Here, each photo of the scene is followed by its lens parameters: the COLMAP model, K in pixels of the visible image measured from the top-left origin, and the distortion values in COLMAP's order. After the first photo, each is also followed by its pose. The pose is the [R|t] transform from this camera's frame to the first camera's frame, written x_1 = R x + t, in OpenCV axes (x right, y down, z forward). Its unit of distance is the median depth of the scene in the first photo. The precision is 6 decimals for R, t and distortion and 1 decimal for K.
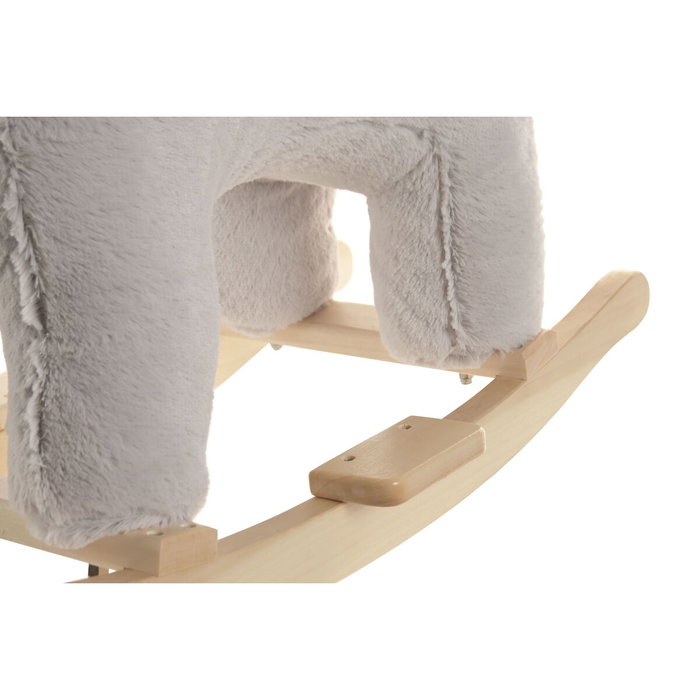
lens RADIAL K [[2397.4, 0, 348.7], [0, 2397.4, 351.1], [0, 0, 1]] dist [0.764051, 0.000000]
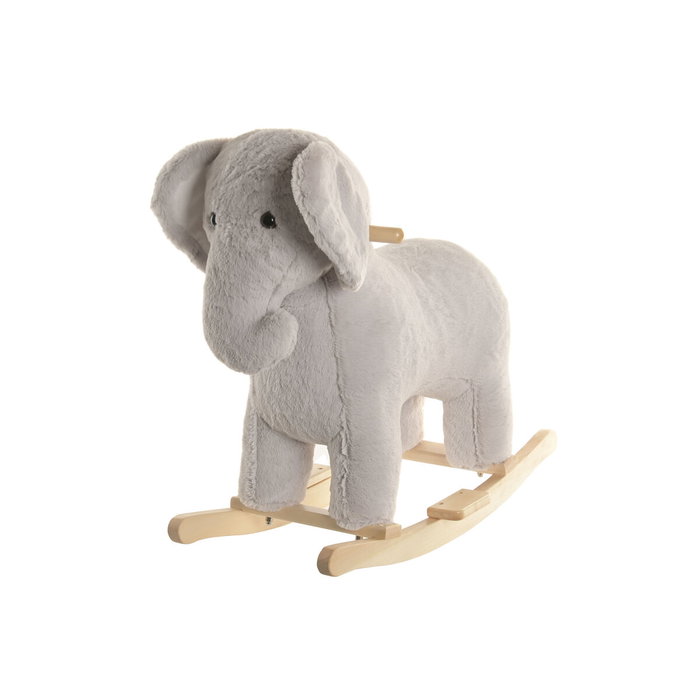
lens RADIAL K [[2081.8, 0, 350.6], [0, 2081.8, 349.9], [0, 0, 1]] dist [0.070408, 0.000000]
pose [[0.999791, 0.017072, 0.011289, -0.119565], [-0.016539, 0.998819, -0.045679, -0.017679], [-0.012056, 0.045482, 0.998892, -1.227893]]
